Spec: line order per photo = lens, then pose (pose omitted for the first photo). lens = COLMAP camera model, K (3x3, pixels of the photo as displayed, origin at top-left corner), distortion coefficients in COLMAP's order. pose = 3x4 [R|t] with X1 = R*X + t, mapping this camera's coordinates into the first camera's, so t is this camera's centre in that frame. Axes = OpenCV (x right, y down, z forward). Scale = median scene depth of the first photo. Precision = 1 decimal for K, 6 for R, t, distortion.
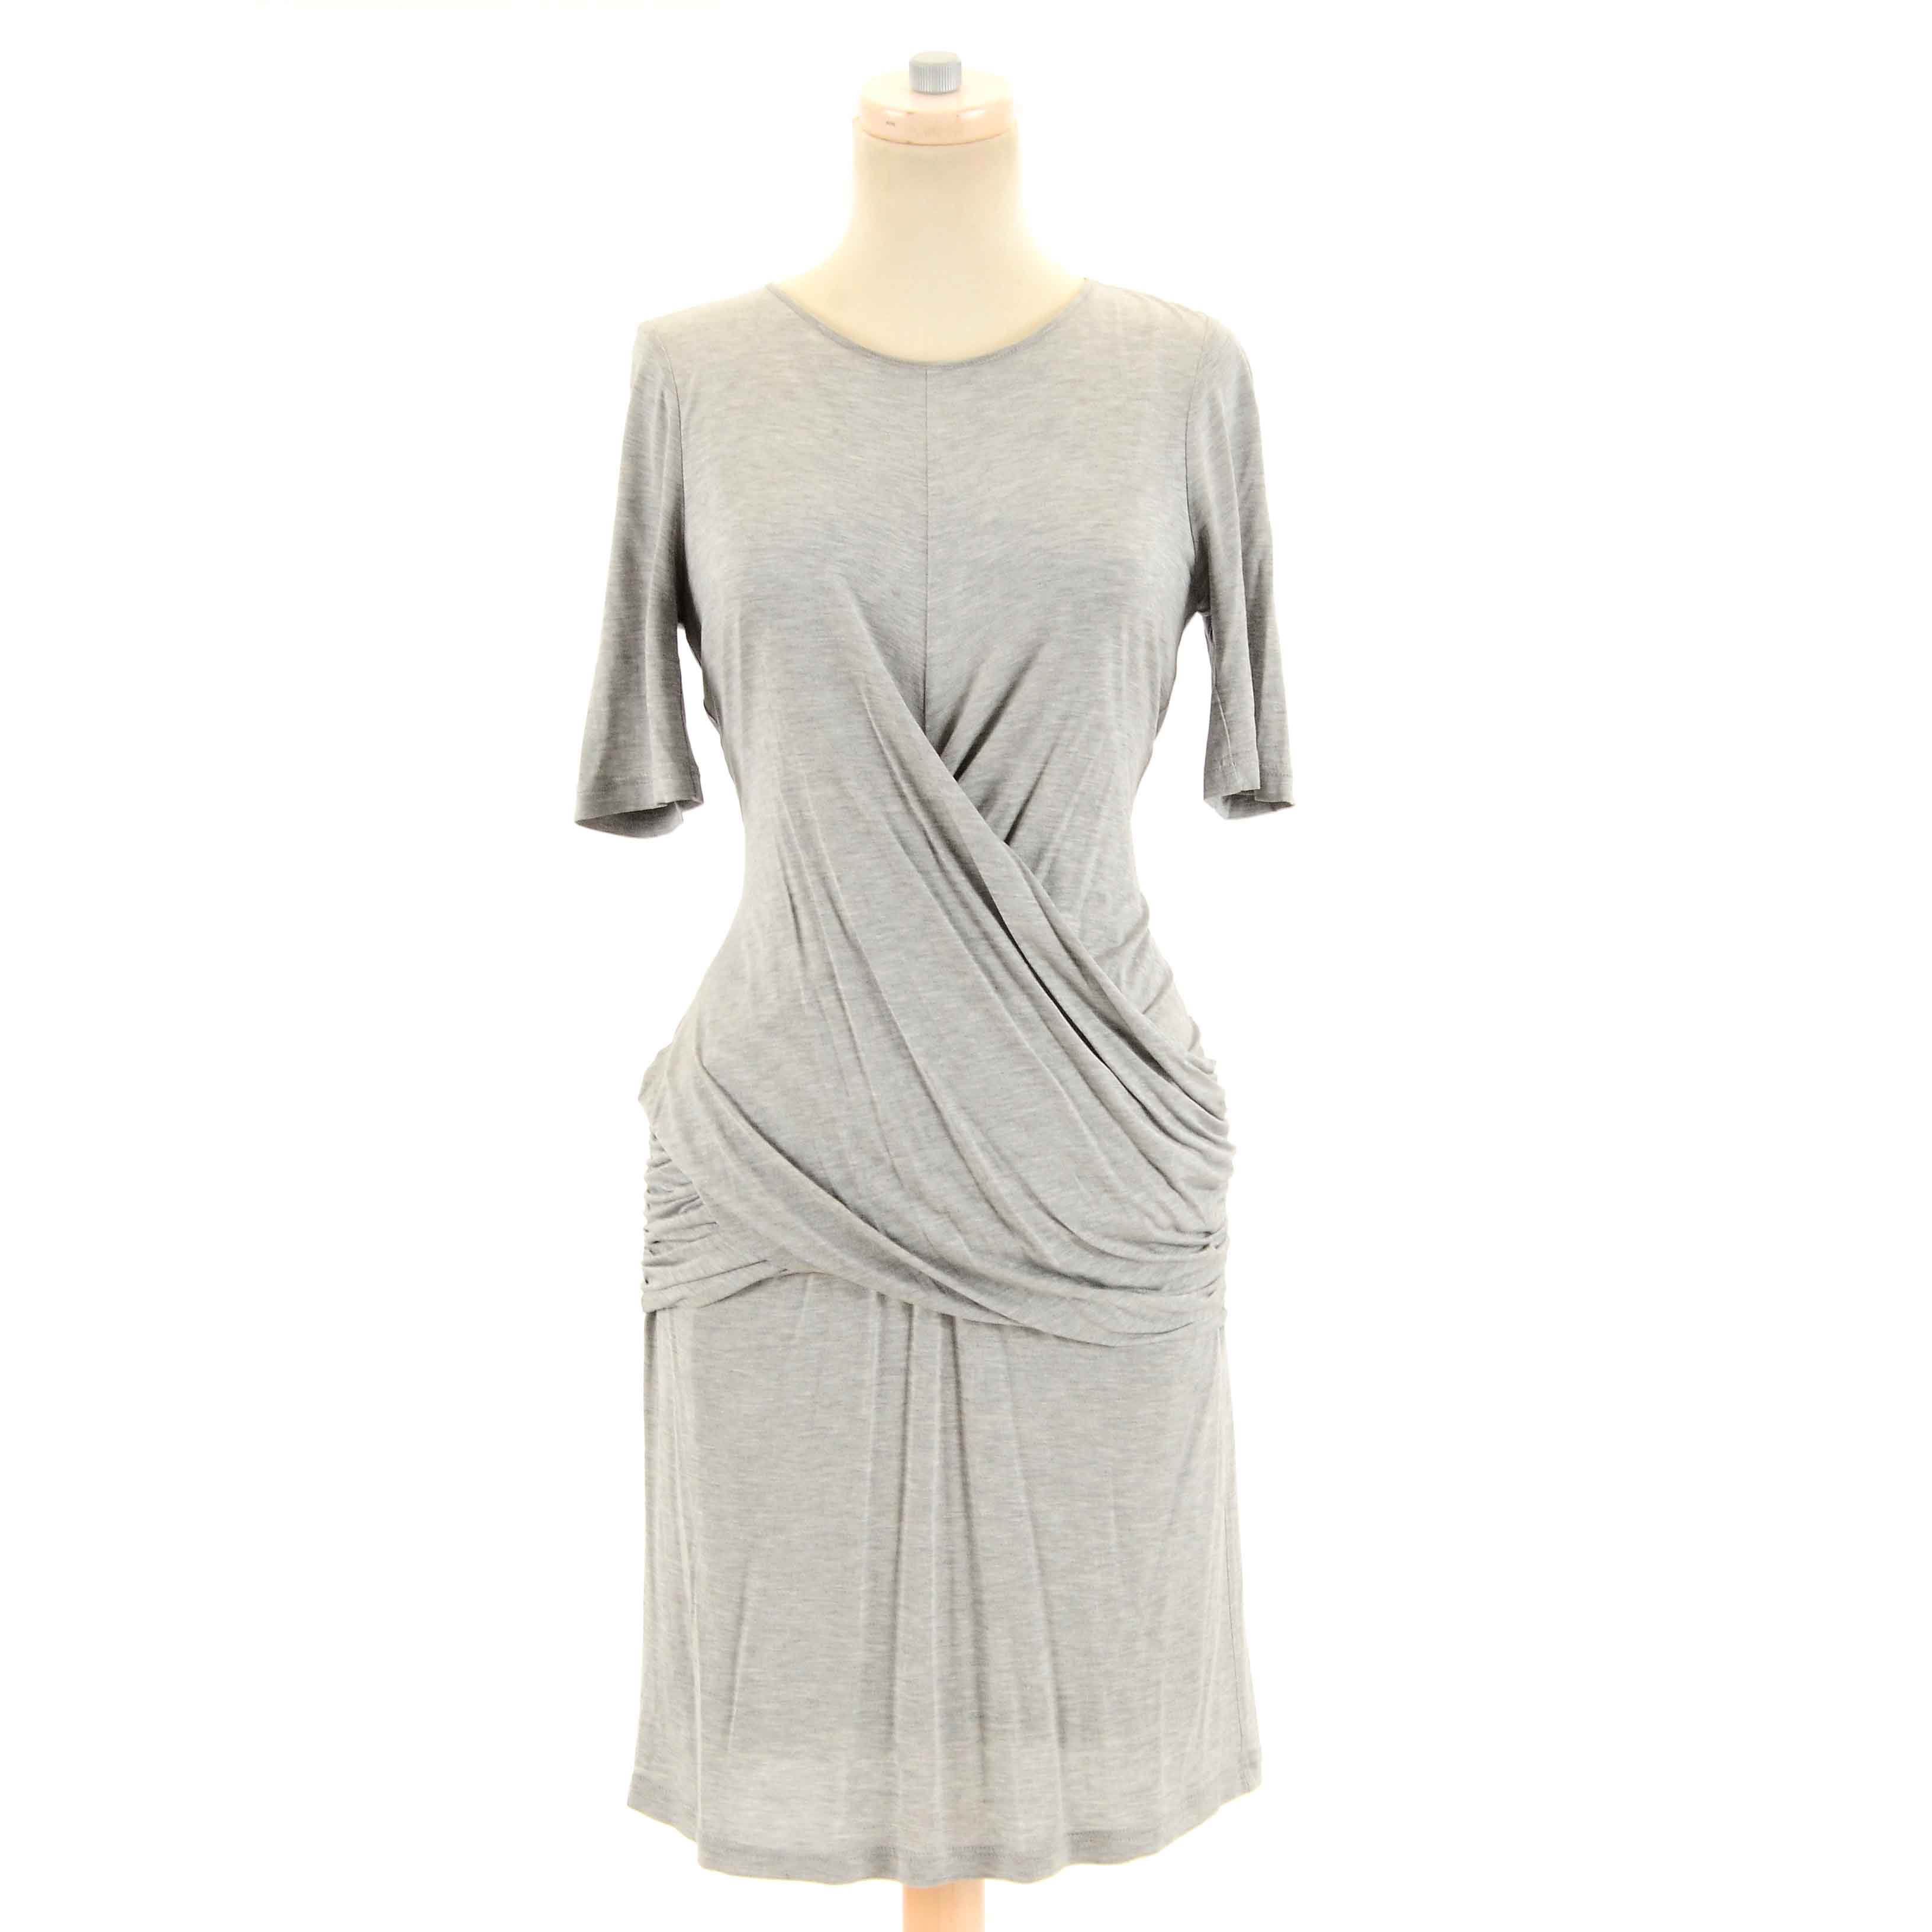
lens RADIAL K [[5876.1, 0, 966.0], [0, 5876.1, 1009.0], [0, 0, 1]] dist [0.447371, -0.633507]
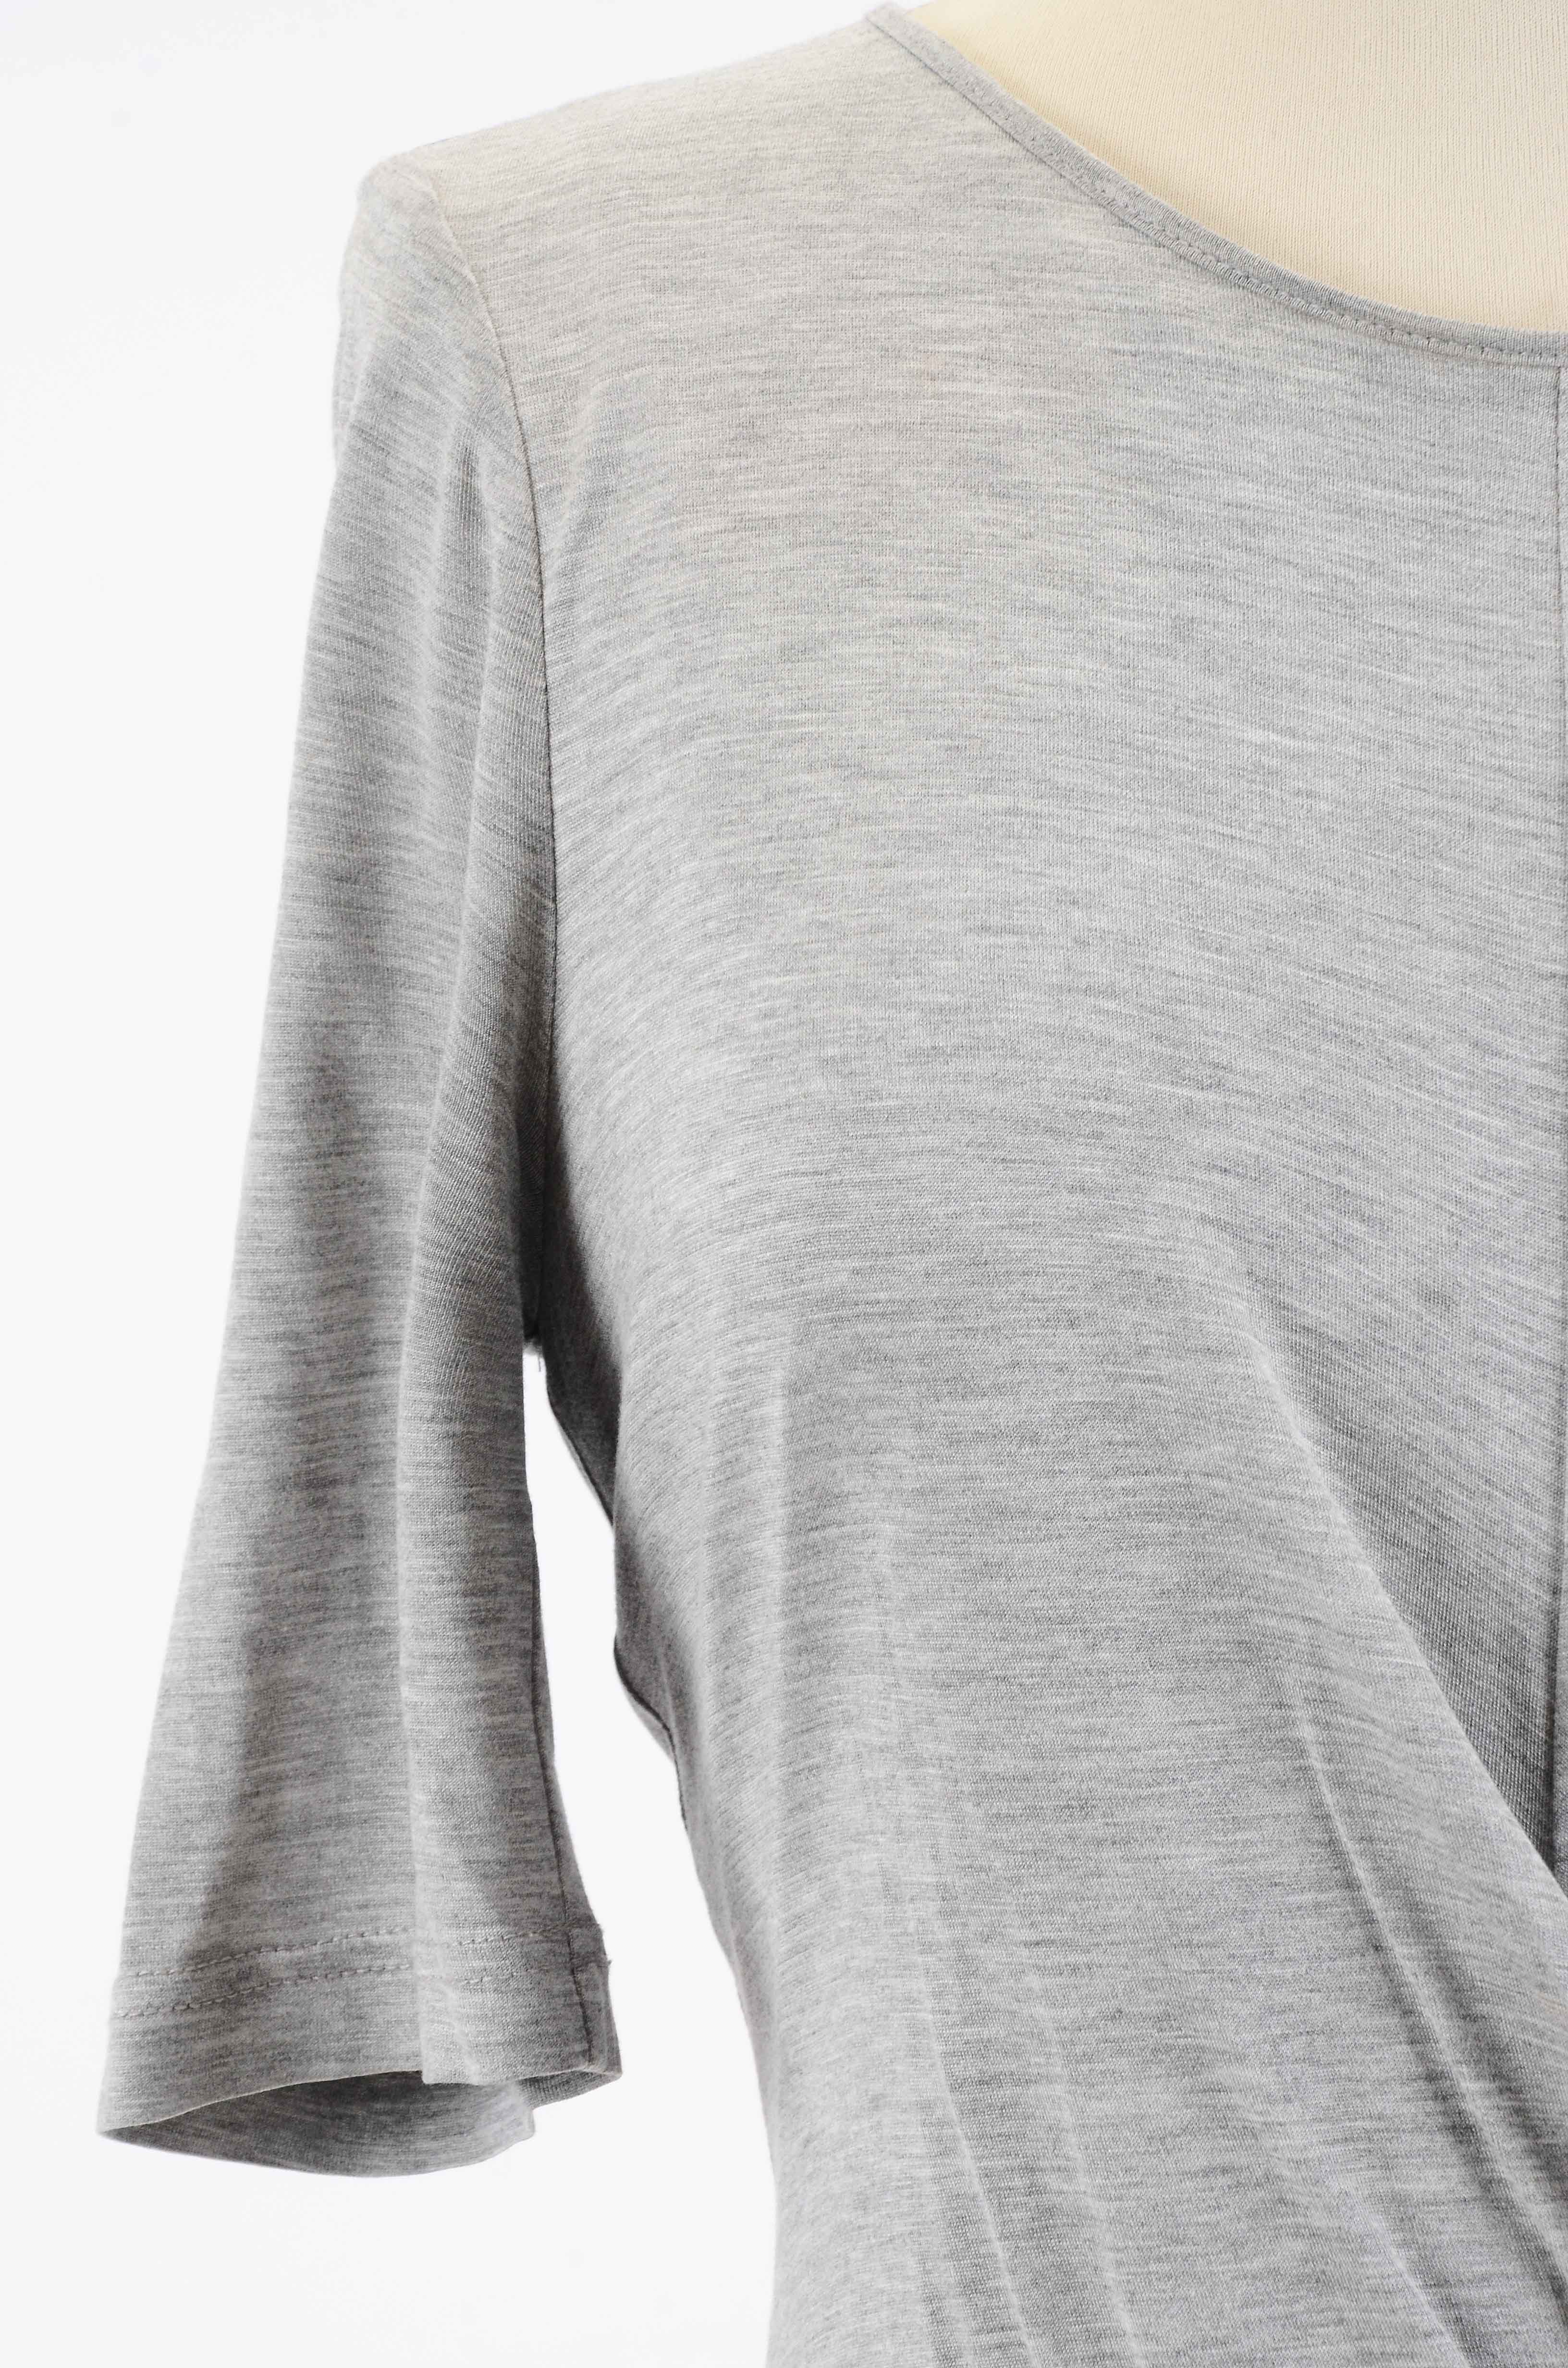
lens RADIAL K [[9961.6, 0, 784.2], [0, 9961.6, 1225.9], [0, 0, 1]] dist [1.331826, 7.056396]
pose [[0.999985, 0.003323, 0.004295, -0.040140], [-0.003345, 0.999981, 0.005111, -0.074642], [-0.004278, -0.005125, 0.999978, 0.579400]]
